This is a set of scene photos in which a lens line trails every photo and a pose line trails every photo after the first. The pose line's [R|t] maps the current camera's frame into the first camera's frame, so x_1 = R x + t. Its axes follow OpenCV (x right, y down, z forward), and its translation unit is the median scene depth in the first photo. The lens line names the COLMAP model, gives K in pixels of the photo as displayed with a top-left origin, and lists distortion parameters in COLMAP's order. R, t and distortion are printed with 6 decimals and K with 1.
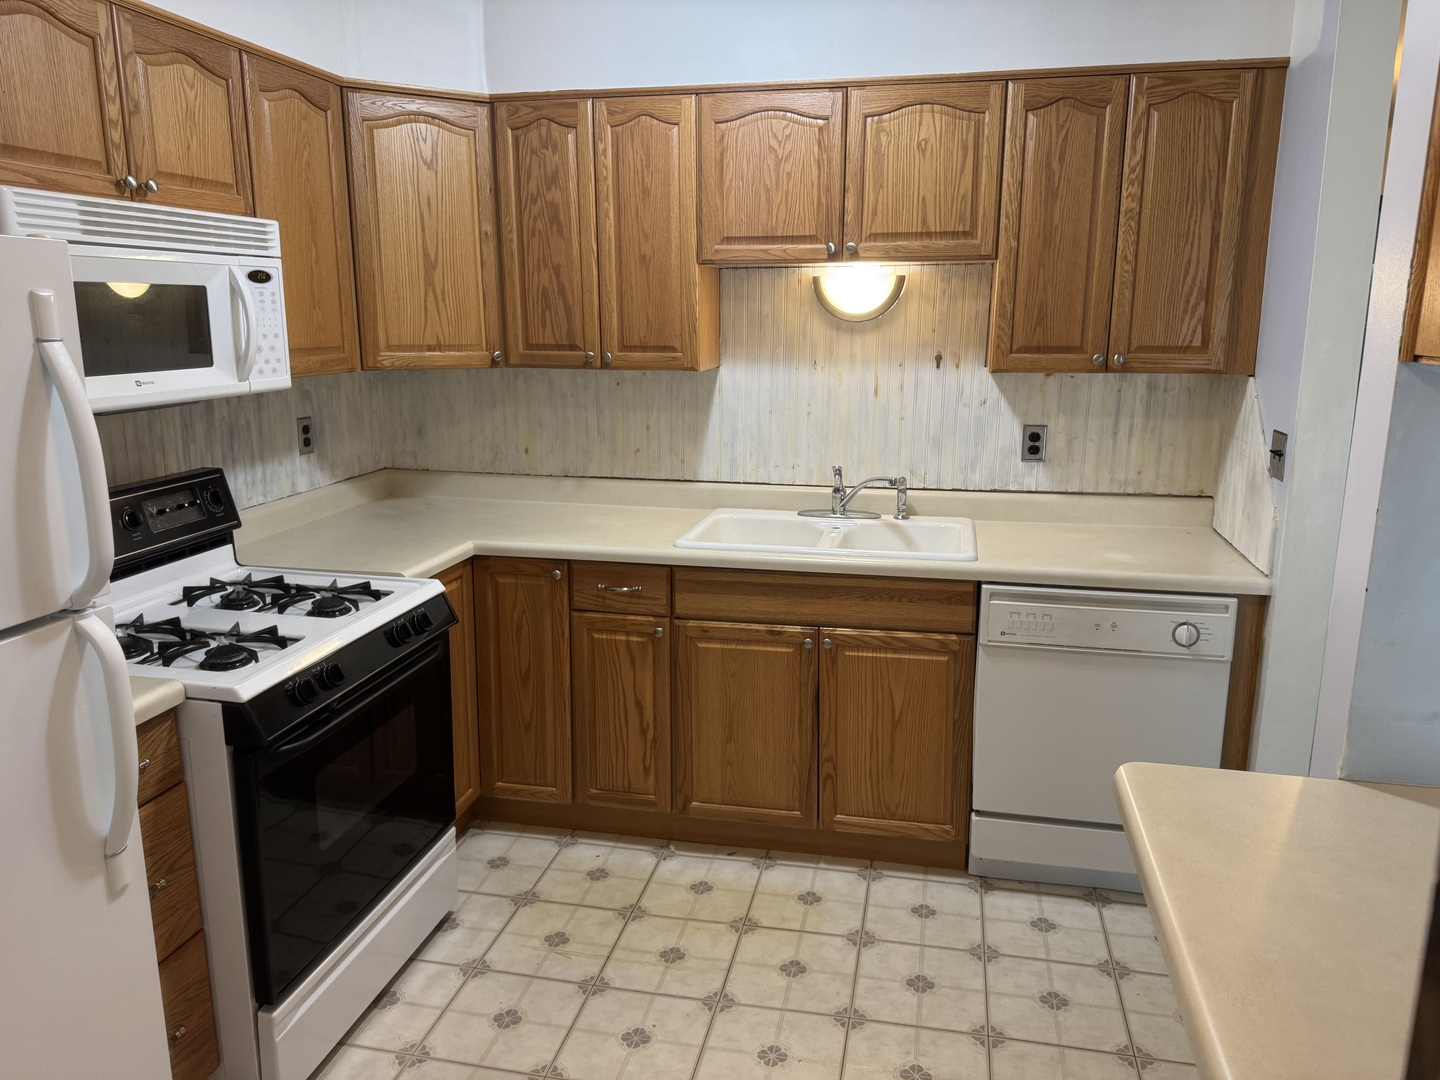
lens RADIAL K [[1022.5, 0, 731.0], [0, 1022.5, 534.4], [0, 0, 1]] dist [0.060963, -0.082123]
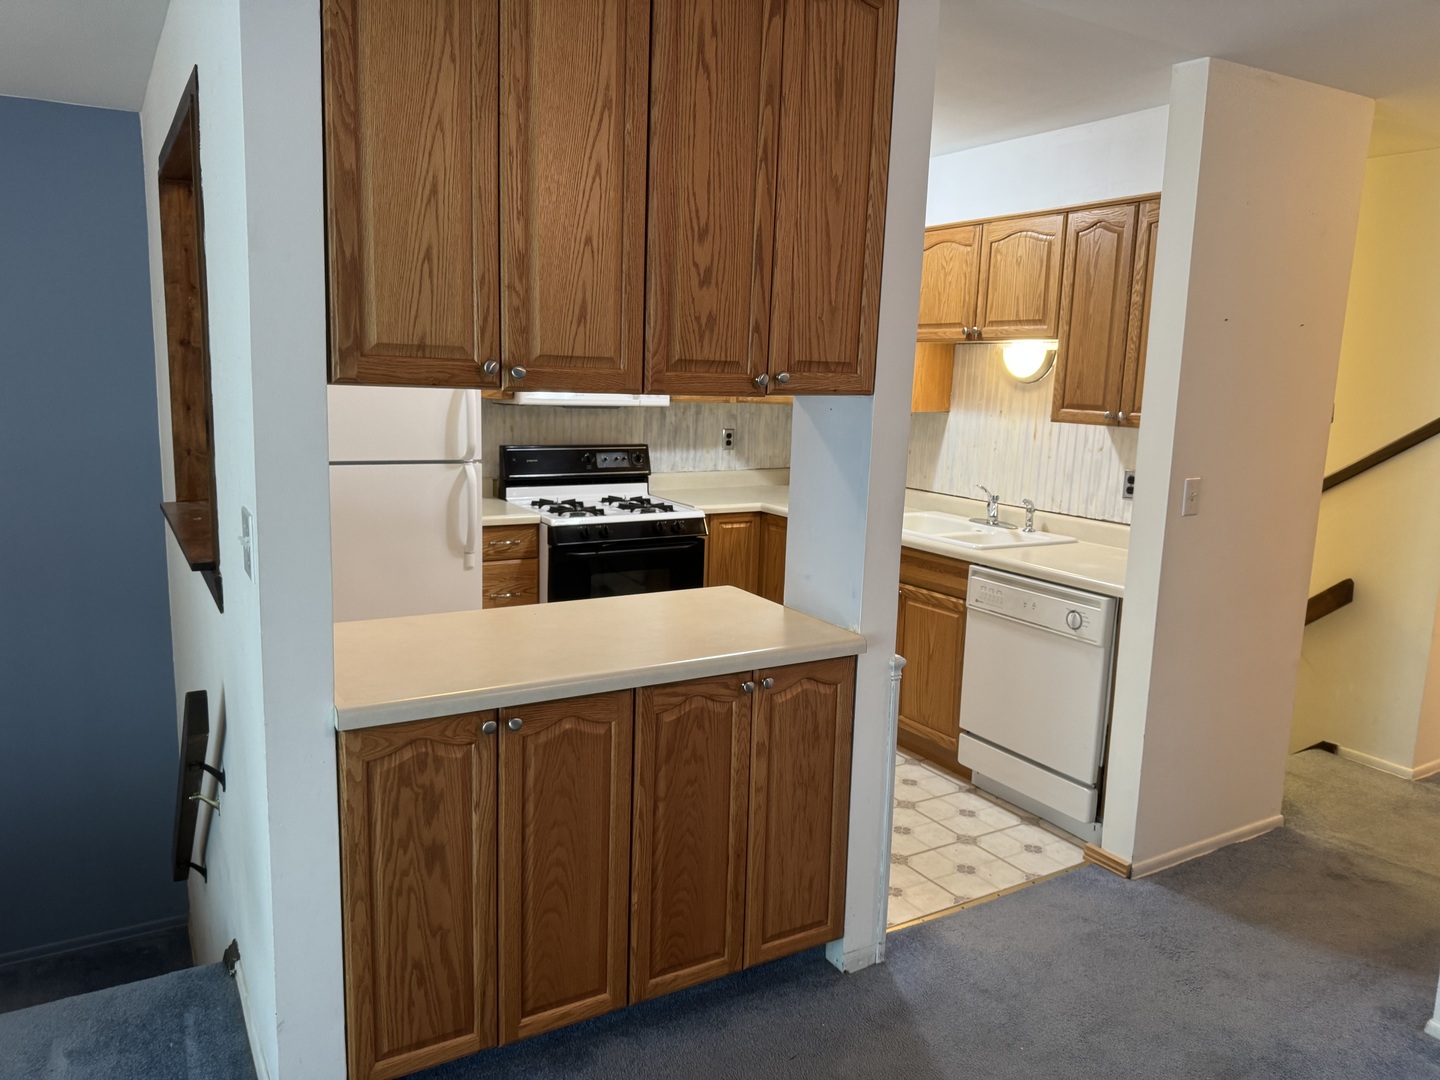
lens RADIAL K [[1022.5, 0, 711.4], [0, 1022.5, 543.0], [0, 0, 1]] dist [0.060963, -0.082123]
pose [[0.676182, 0.144057, -0.722513, 0.961783], [-0.186495, 0.982225, 0.021304, 0.053100], [0.712739, 0.120339, 0.691029, -0.232601]]
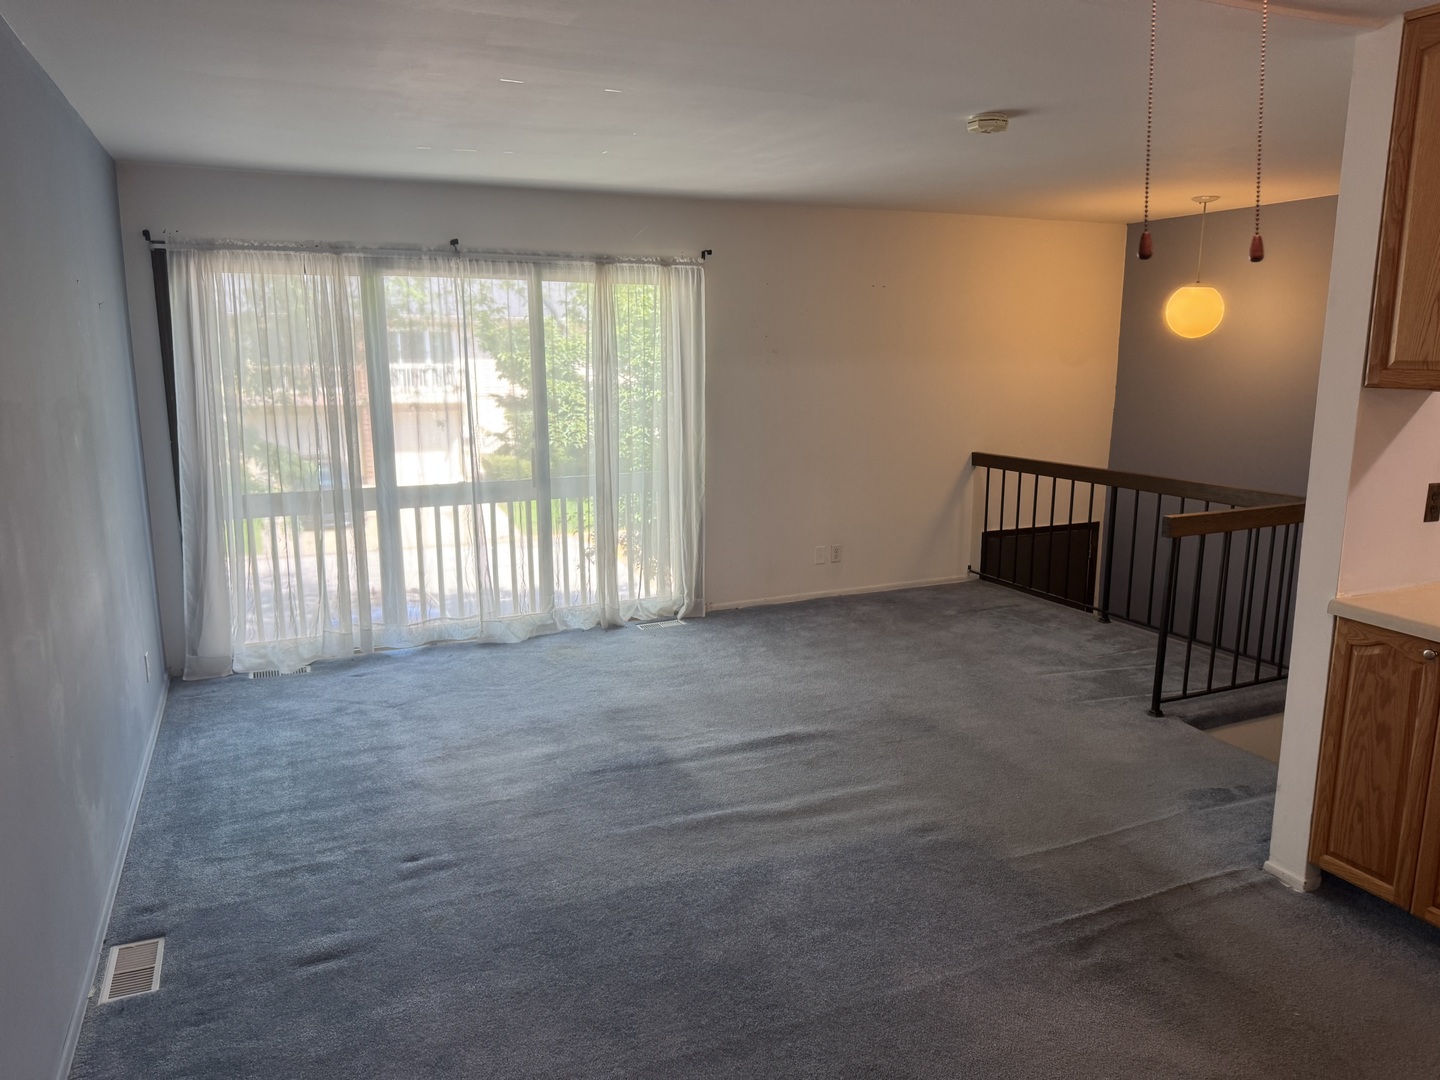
lens RADIAL K [[1022.5, 0, 719.9], [0, 1022.5, 539.3], [0, 0, 1]] dist [0.060963, -0.082123]
pose [[-0.809035, 0.112146, -0.576963, 1.410389], [-0.131640, 0.922119, 0.363824, -0.130412], [0.572830, 0.370298, -0.731263, 0.452321]]
